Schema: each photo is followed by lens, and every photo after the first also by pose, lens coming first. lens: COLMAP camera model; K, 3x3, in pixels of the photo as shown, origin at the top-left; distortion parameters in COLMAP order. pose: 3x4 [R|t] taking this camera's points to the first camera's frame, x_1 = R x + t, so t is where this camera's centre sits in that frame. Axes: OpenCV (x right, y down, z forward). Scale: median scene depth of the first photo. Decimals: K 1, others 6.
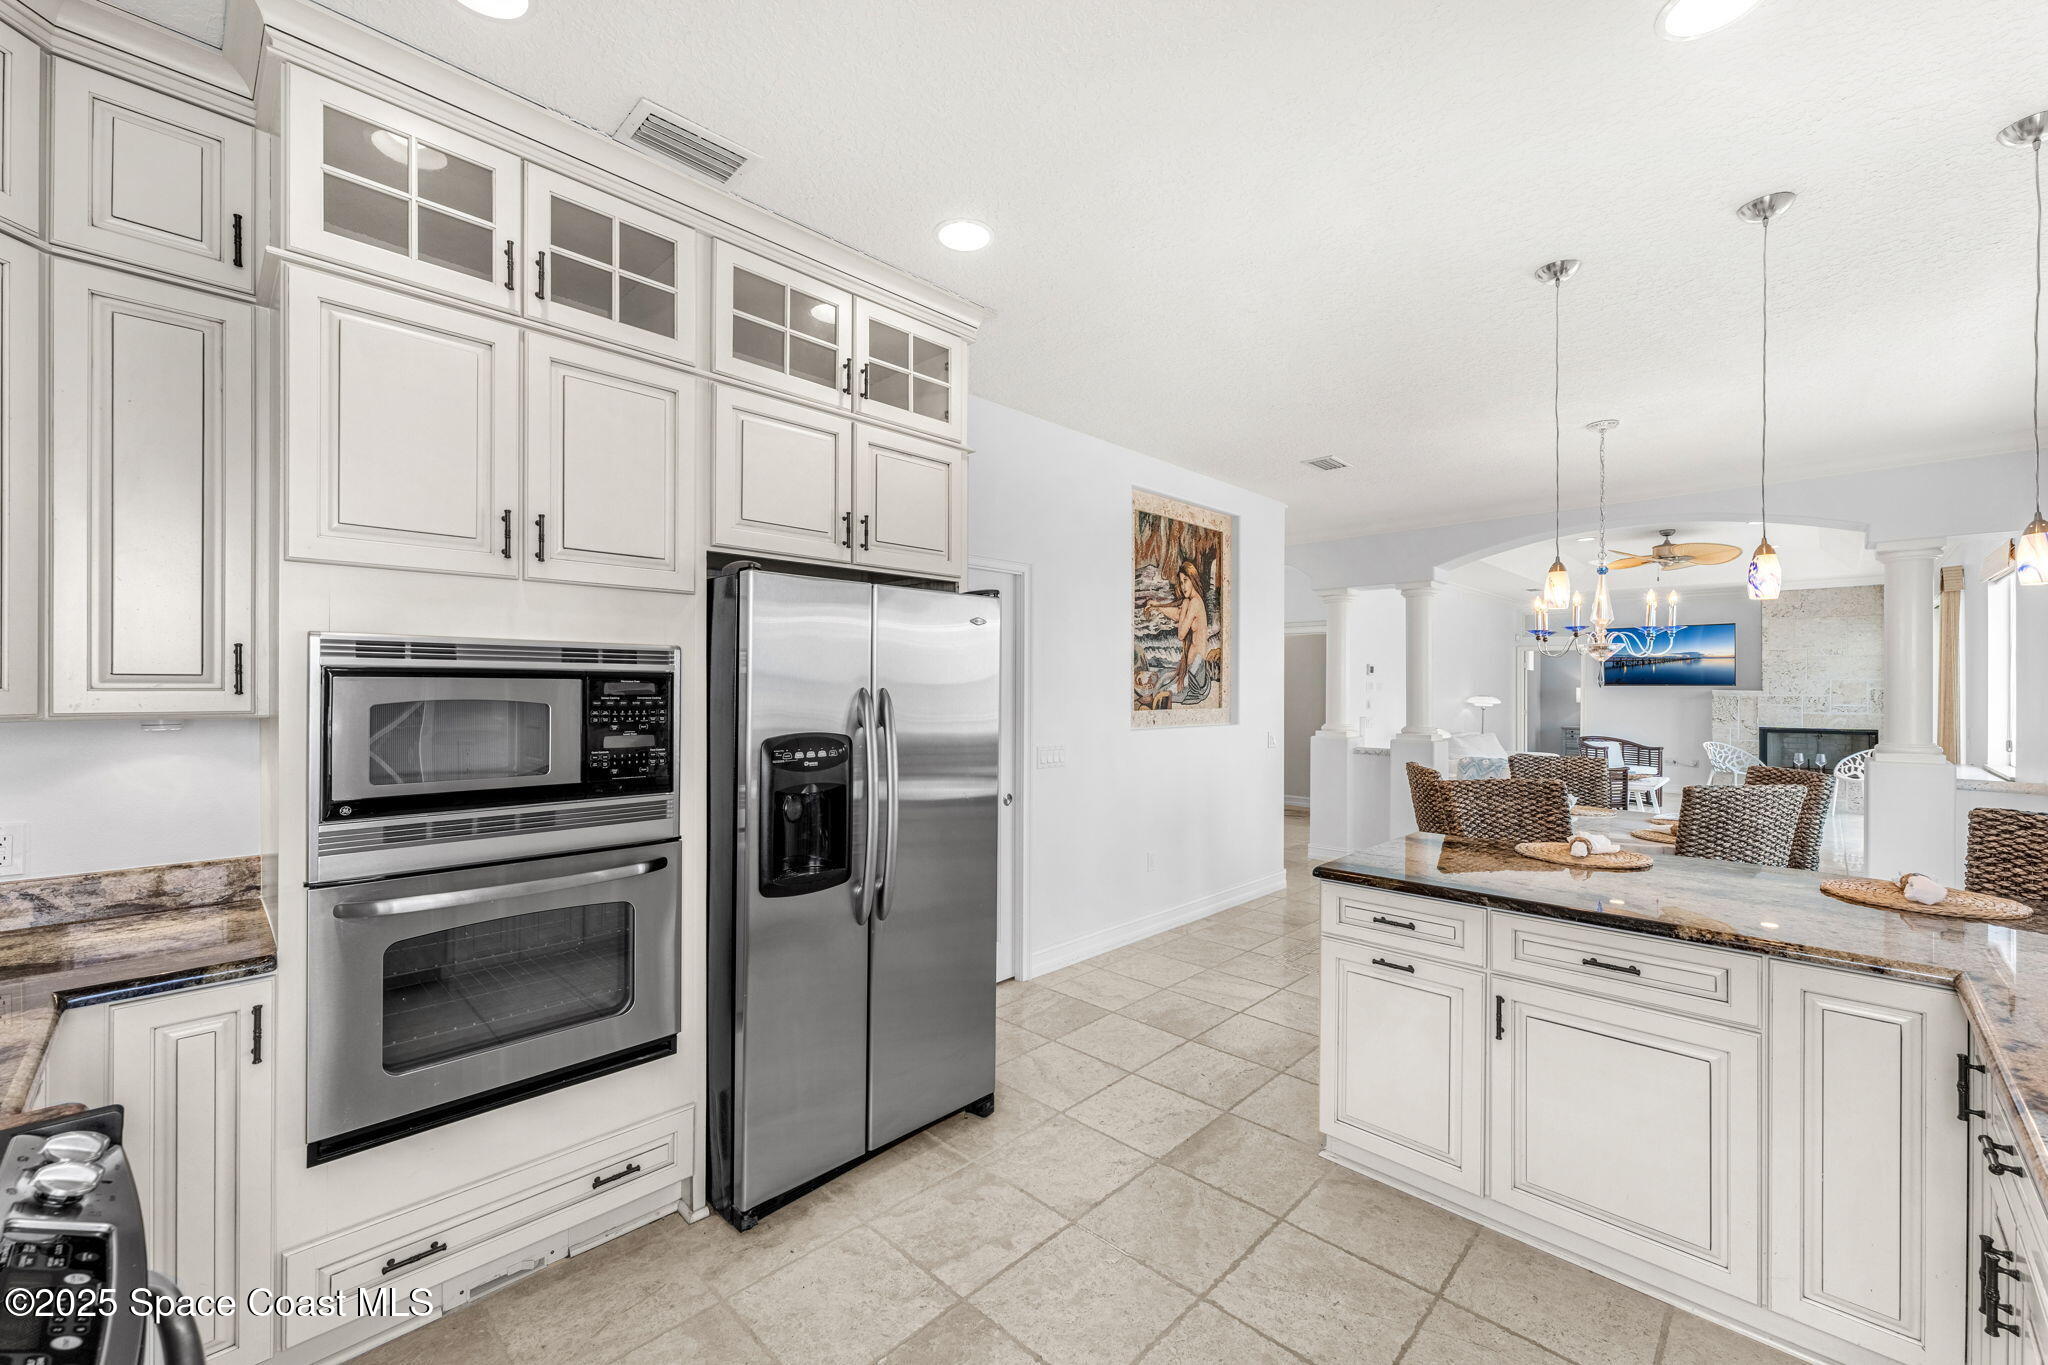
lens RADIAL K [[808.4, 0, 1024.0], [0, 808.4, 682.5], [0, 0, 1]] dist [0.015888, -0.000059]
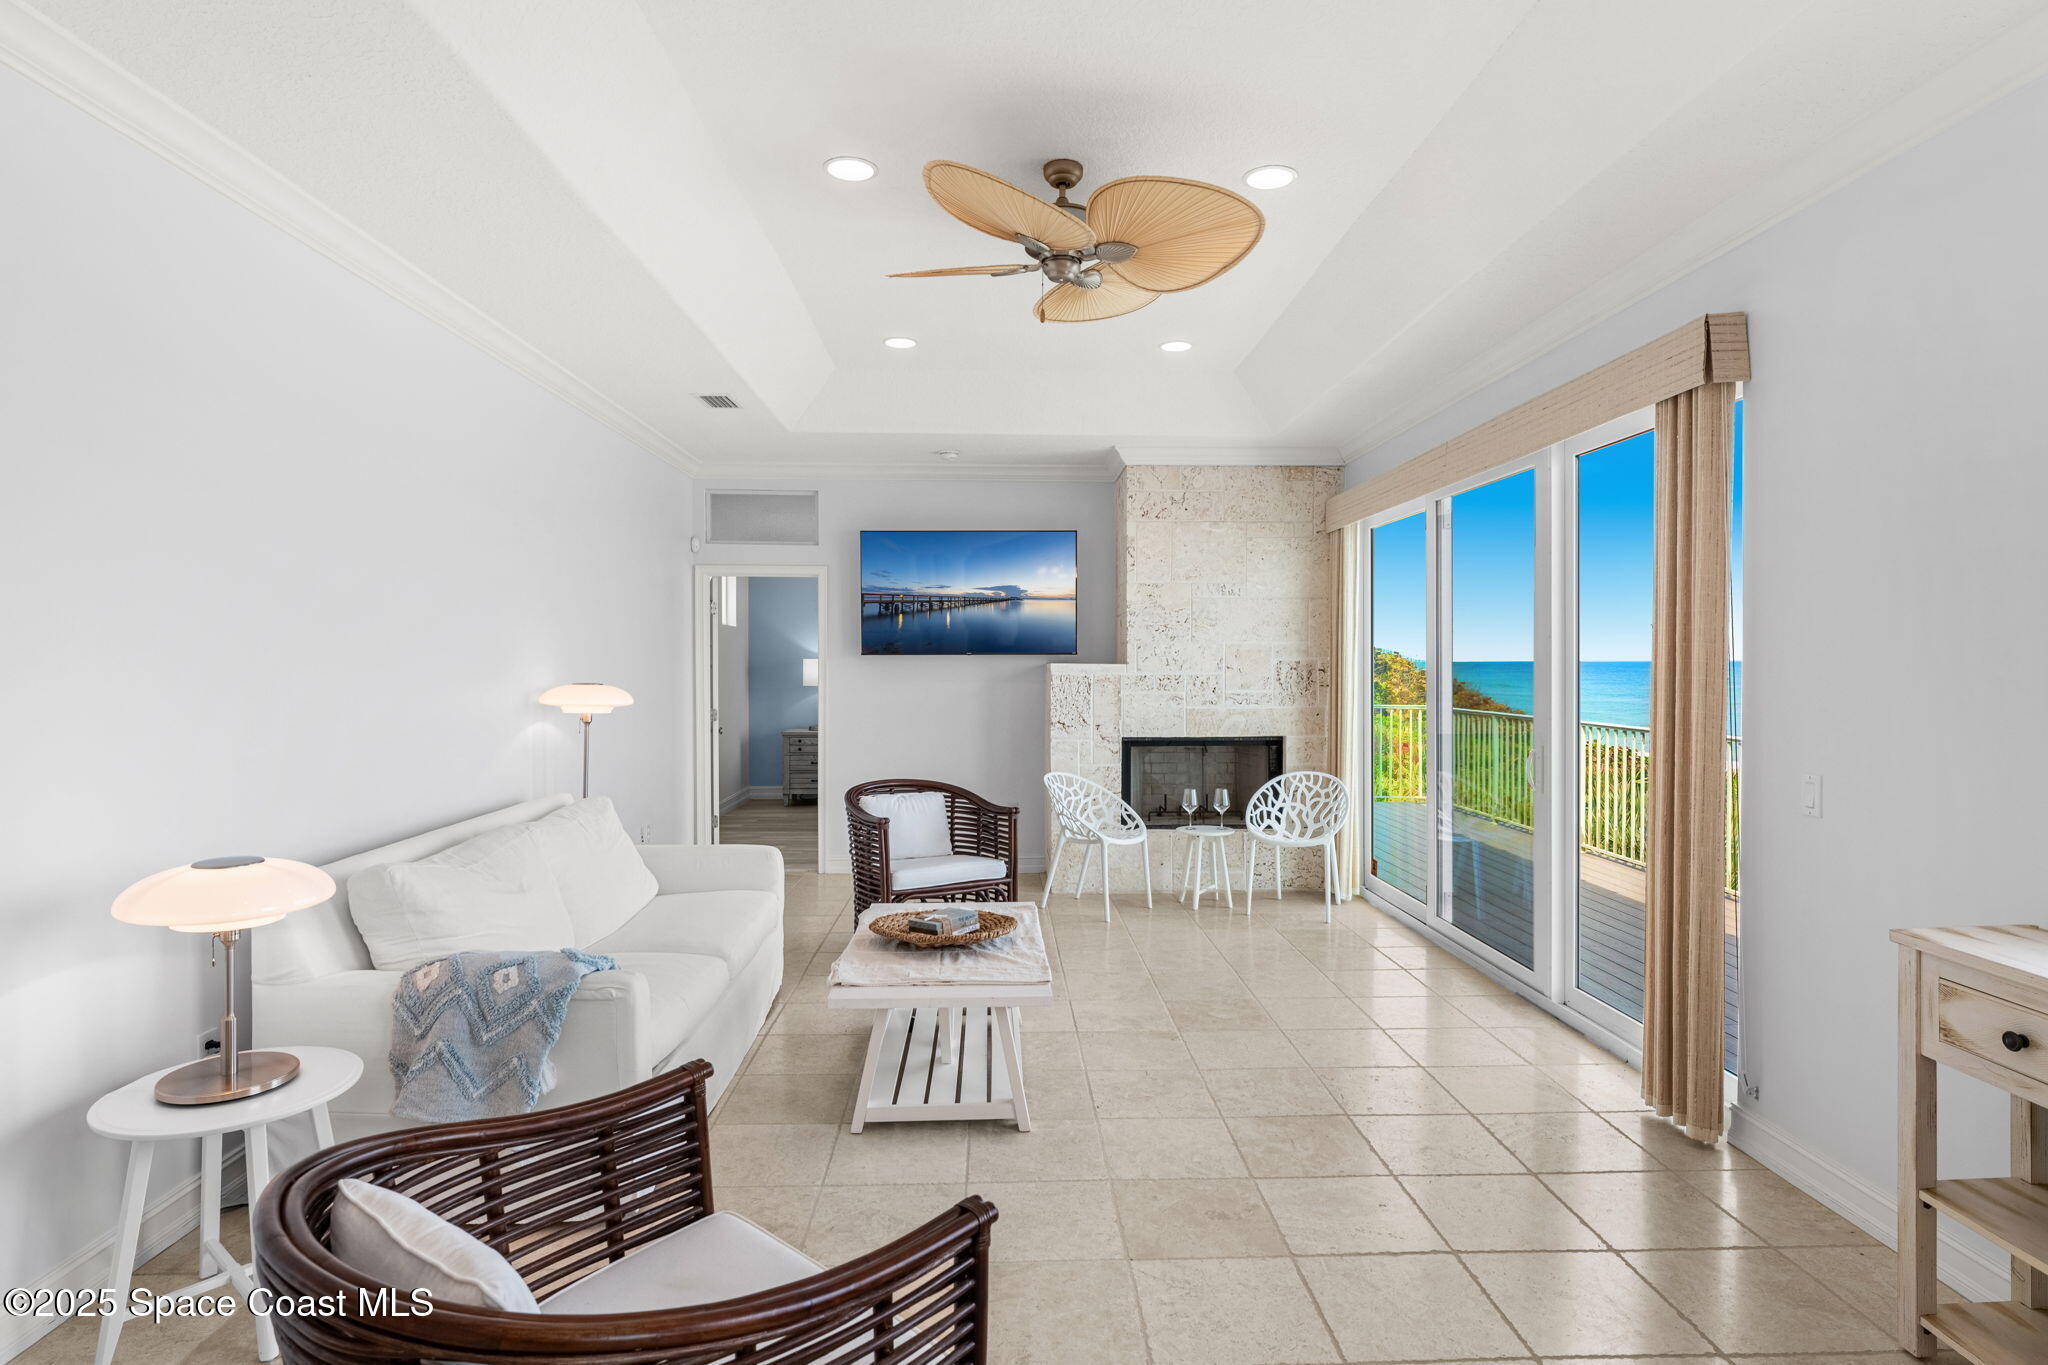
lens RADIAL K [[1181.6, 0, 1024.0], [0, 1181.6, 682.5], [0, 0, 1]] dist [-0.000202, -0.000009]
pose [[0.696839, -0.010593, 0.717150, 0.338376], [-0.005776, 0.999776, 0.020380, 0.006981], [-0.717205, -0.018344, 0.696621, 0.540283]]
